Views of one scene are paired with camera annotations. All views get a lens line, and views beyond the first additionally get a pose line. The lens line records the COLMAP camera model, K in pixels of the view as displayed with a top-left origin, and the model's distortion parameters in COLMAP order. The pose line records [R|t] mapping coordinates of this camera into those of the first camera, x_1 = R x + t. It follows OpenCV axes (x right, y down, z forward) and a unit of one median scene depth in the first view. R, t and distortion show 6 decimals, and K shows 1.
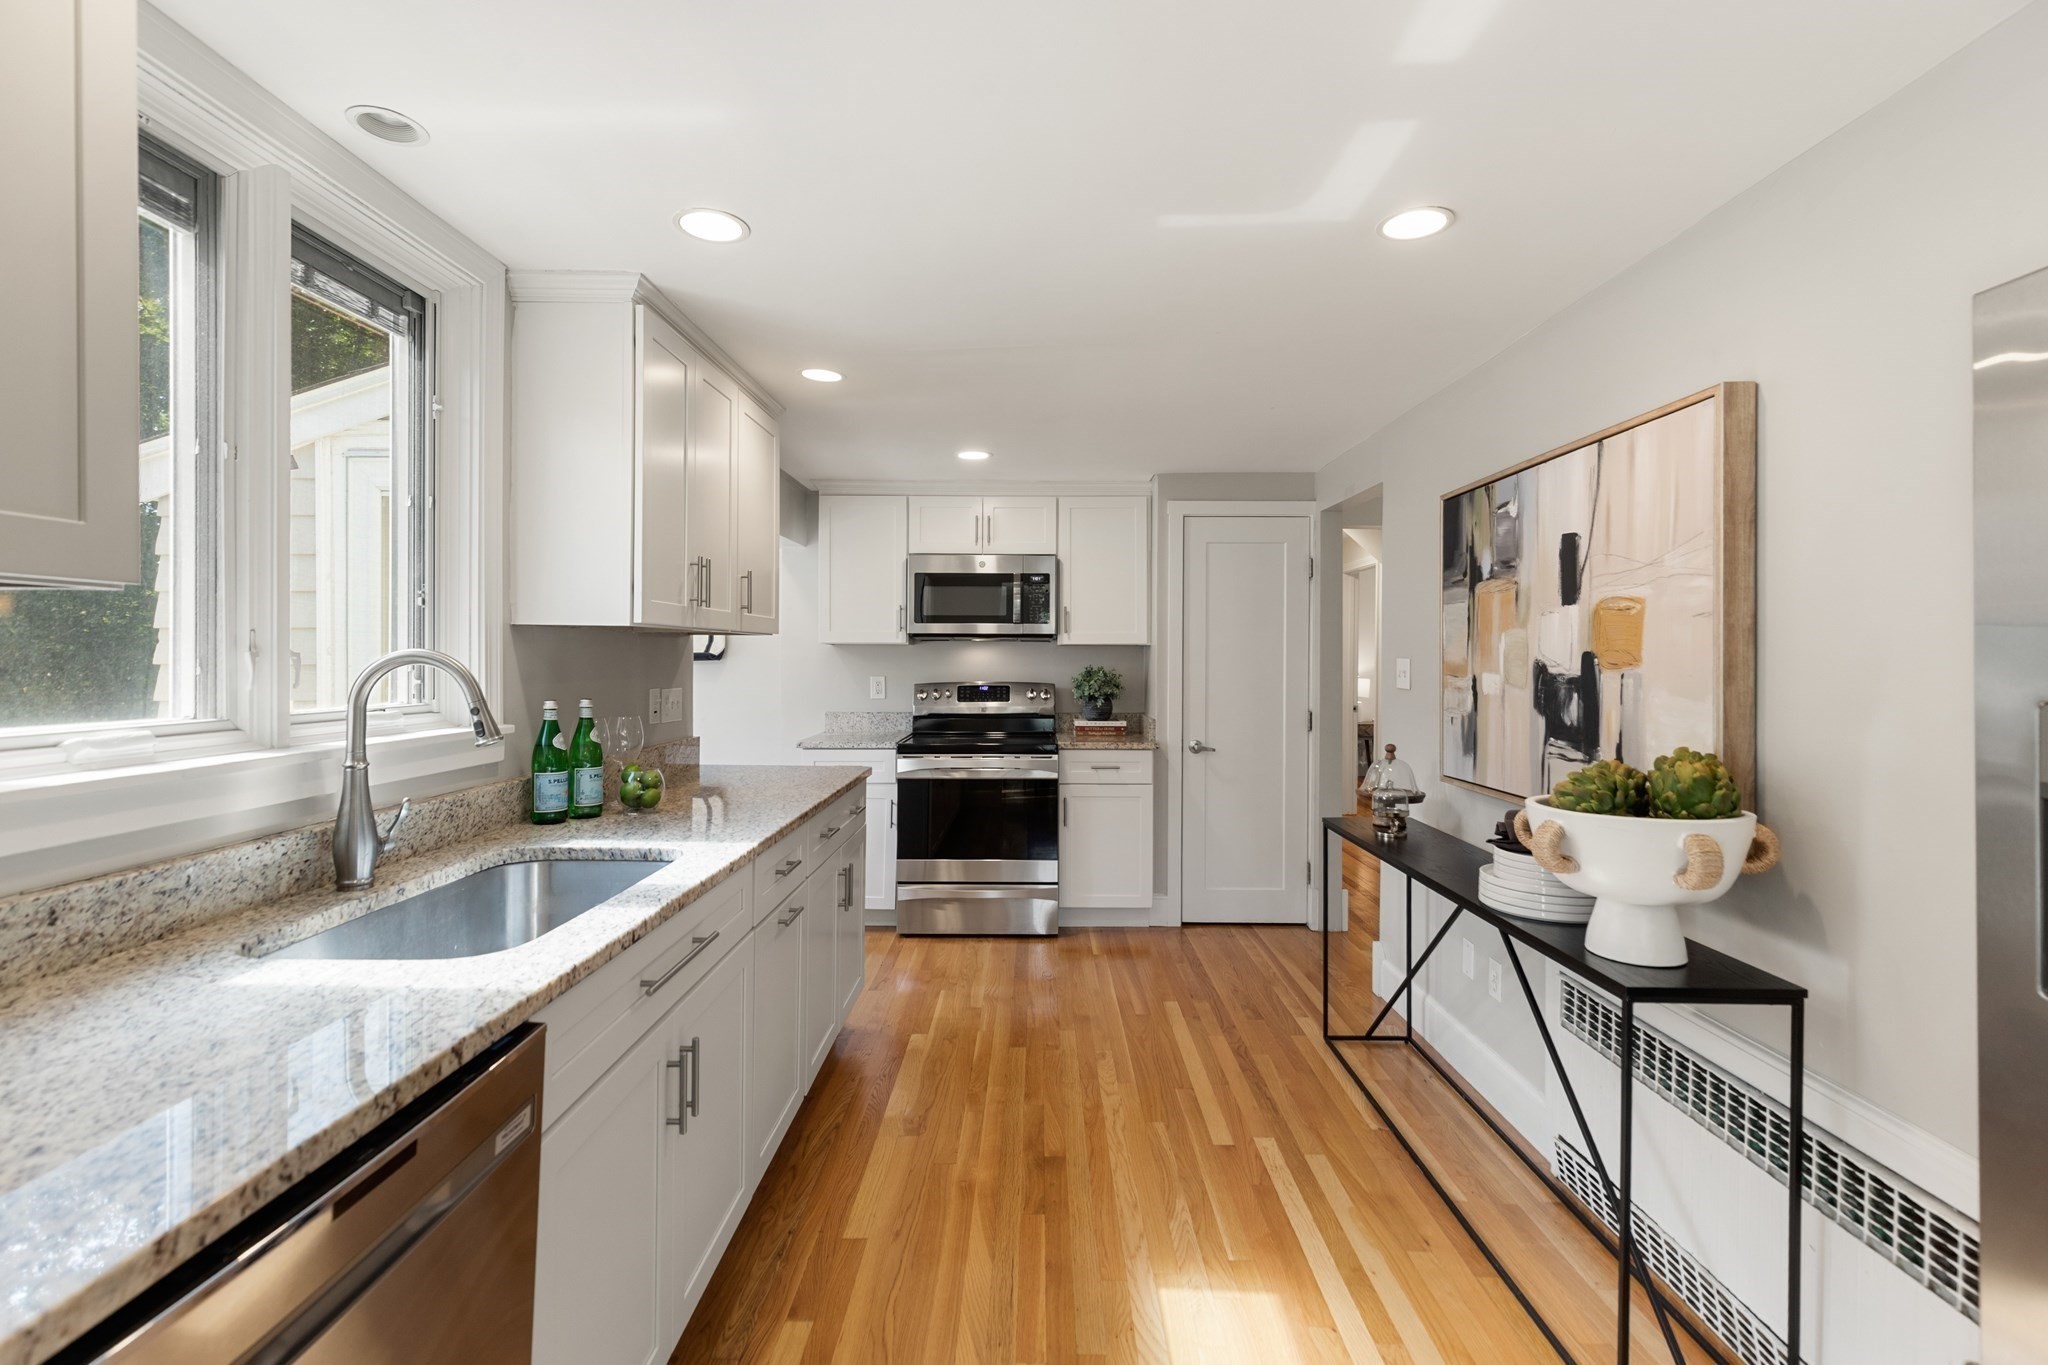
lens RADIAL K [[929.0, 0, 1022.9], [0, 929.0, 657.5], [0, 0, 1]] dist [0.010078, -0.000631]
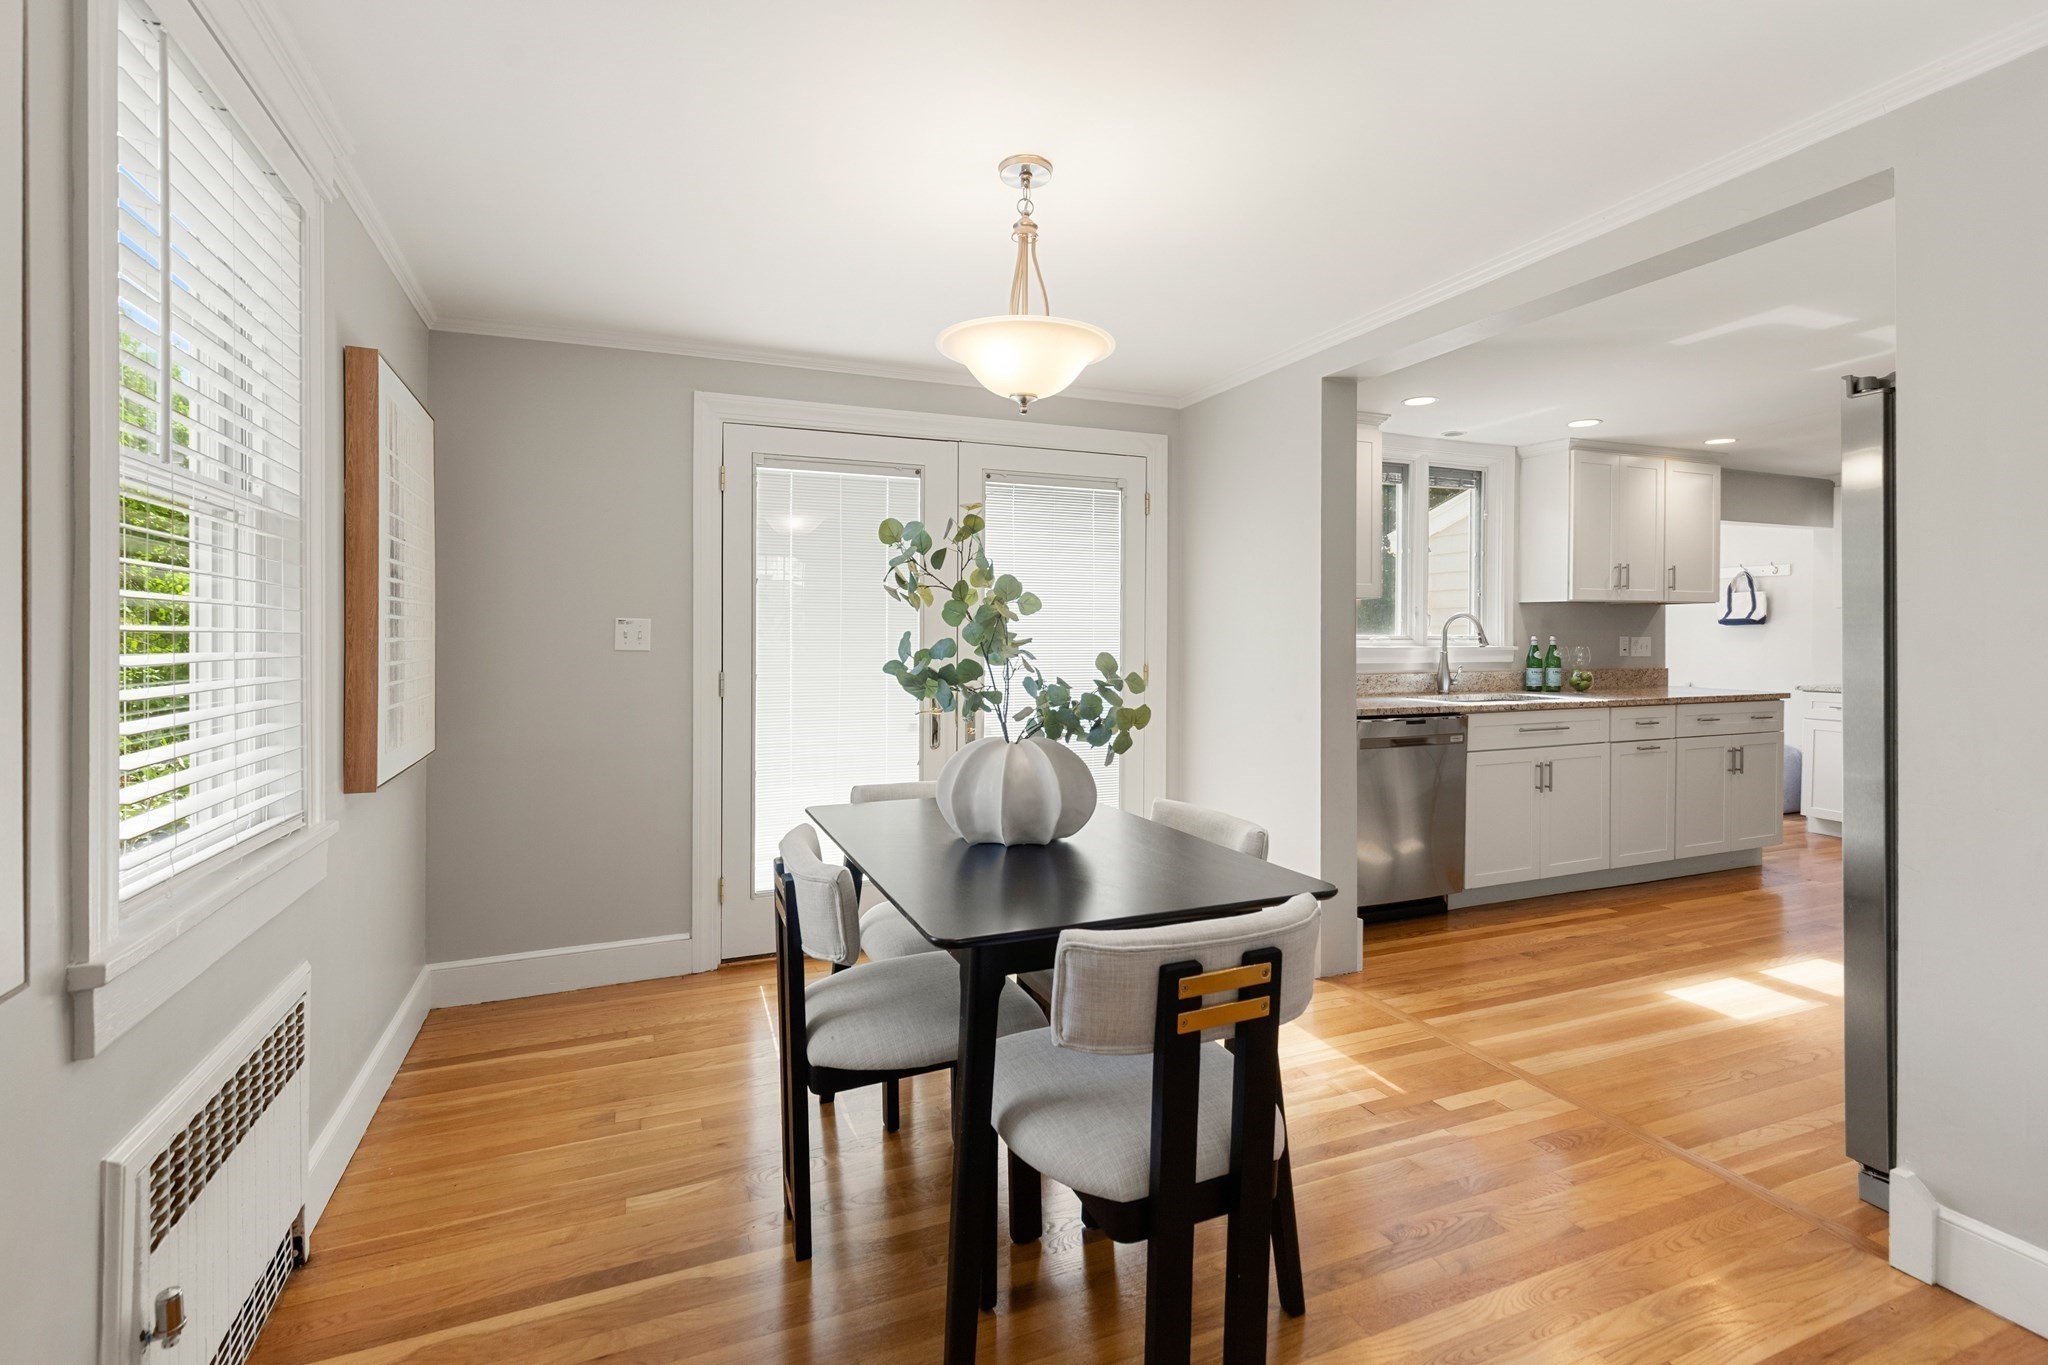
lens RADIAL K [[933.6, 0, 1024.9], [0, 933.6, 637.0], [0, 0, 1]] dist [-0.000234, -0.000296]
pose [[0.392837, 0.001552, -0.919607, 0.954892], [-0.001260, 0.999999, 0.001150, 0.042825], [0.919607, 0.000707, 0.392838, -0.887946]]
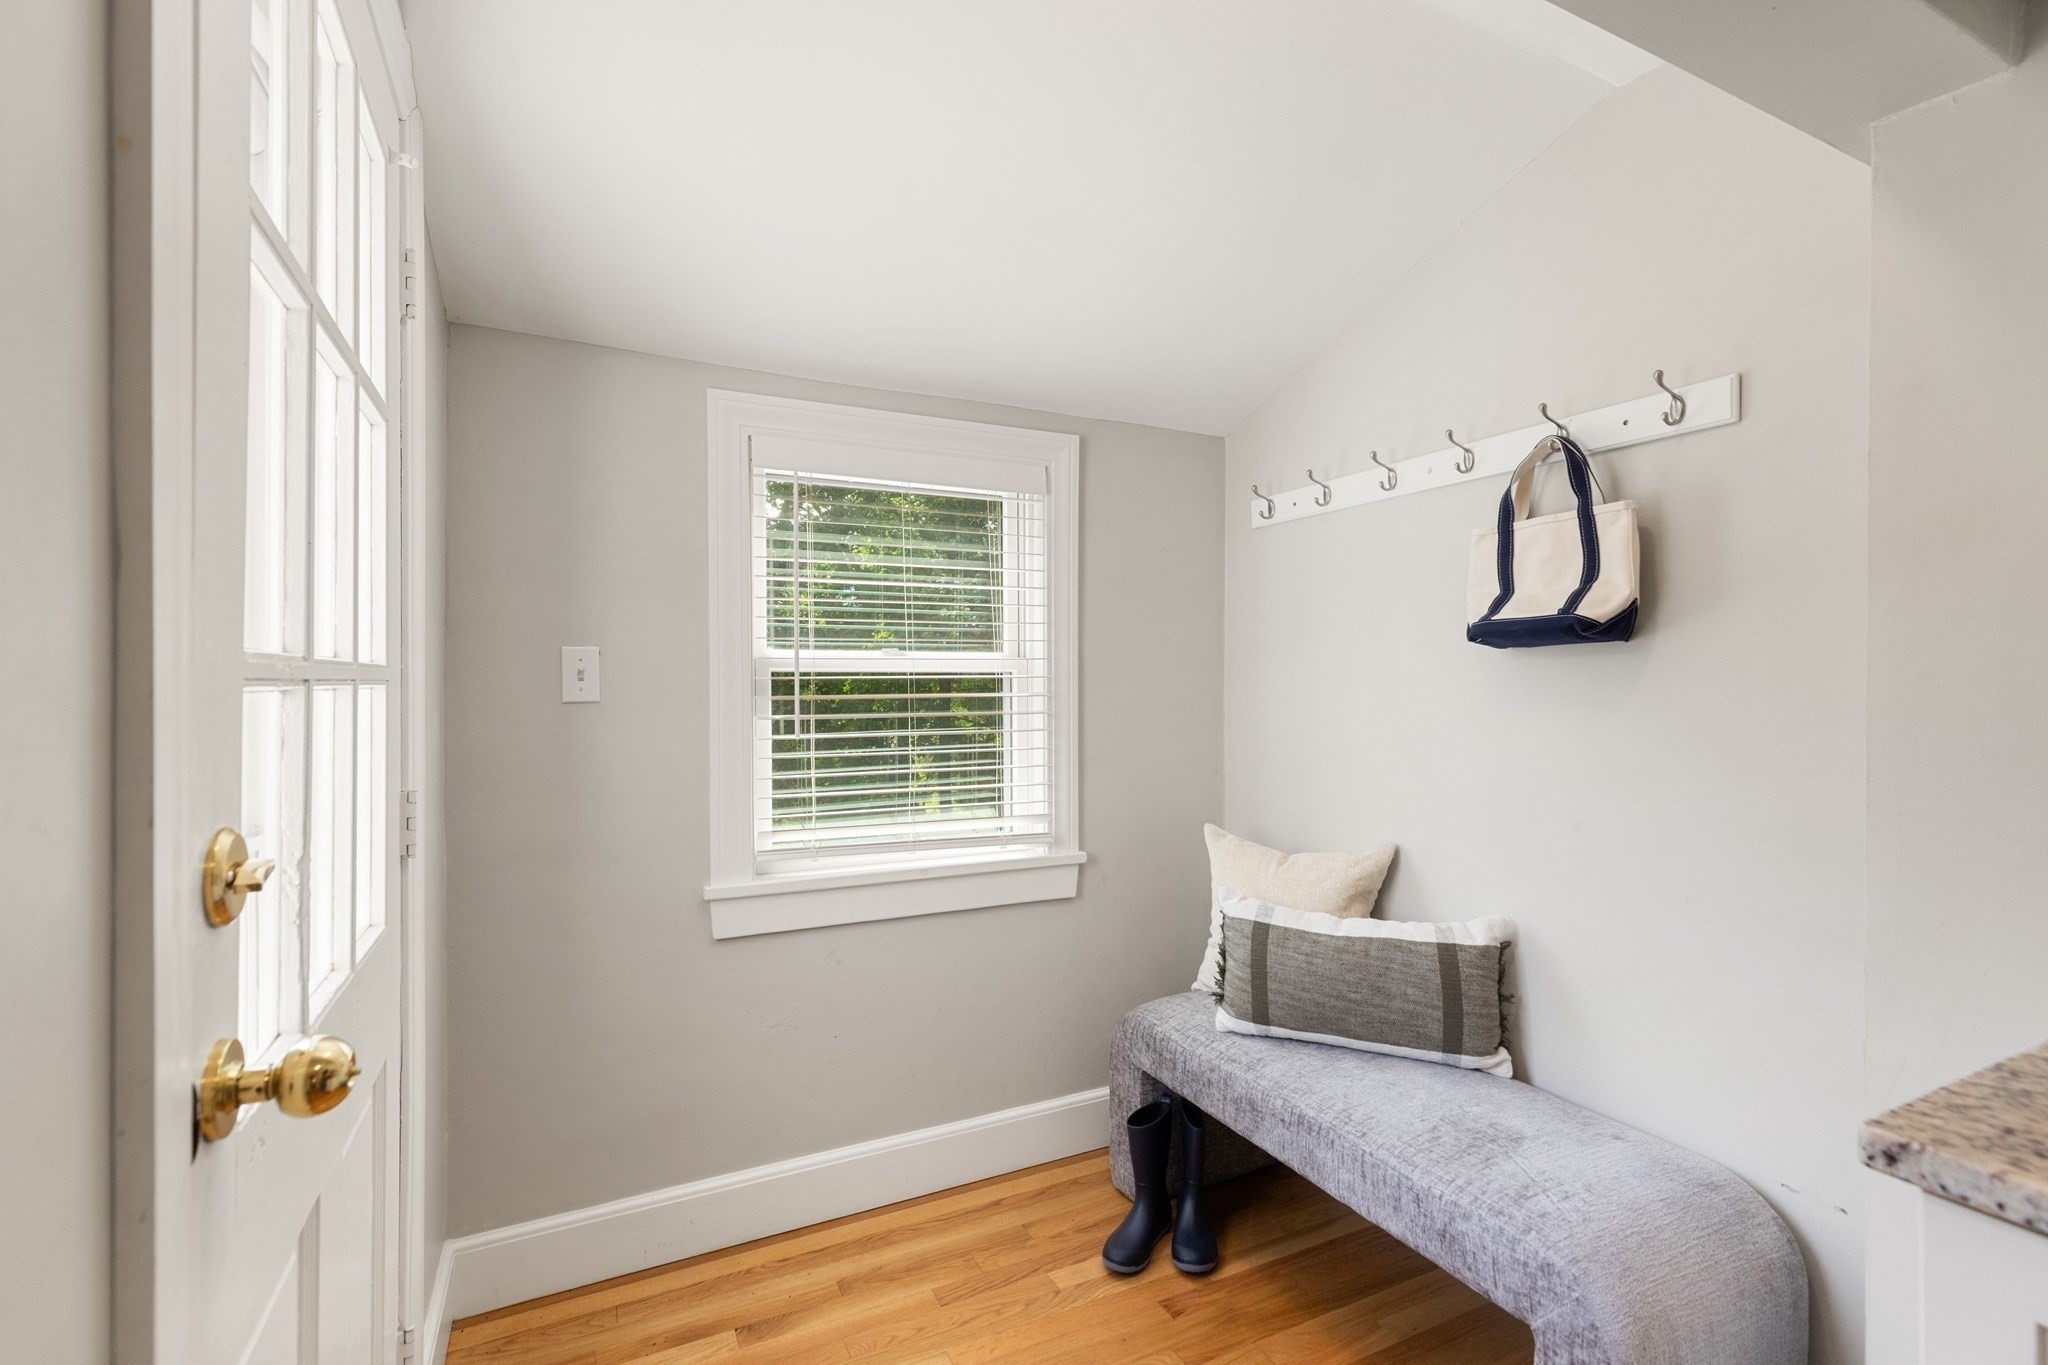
lens RADIAL K [[914.7, 0, 1016.2], [0, 914.7, 683.1], [0, 0, 1]] dist [-0.001078, -0.000124]
pose [[0.450821, -0.002375, -0.892611, -0.319946], [0.000910, 0.999997, -0.002201, 0.039119], [0.892614, 0.000180, 0.450822, 1.483926]]
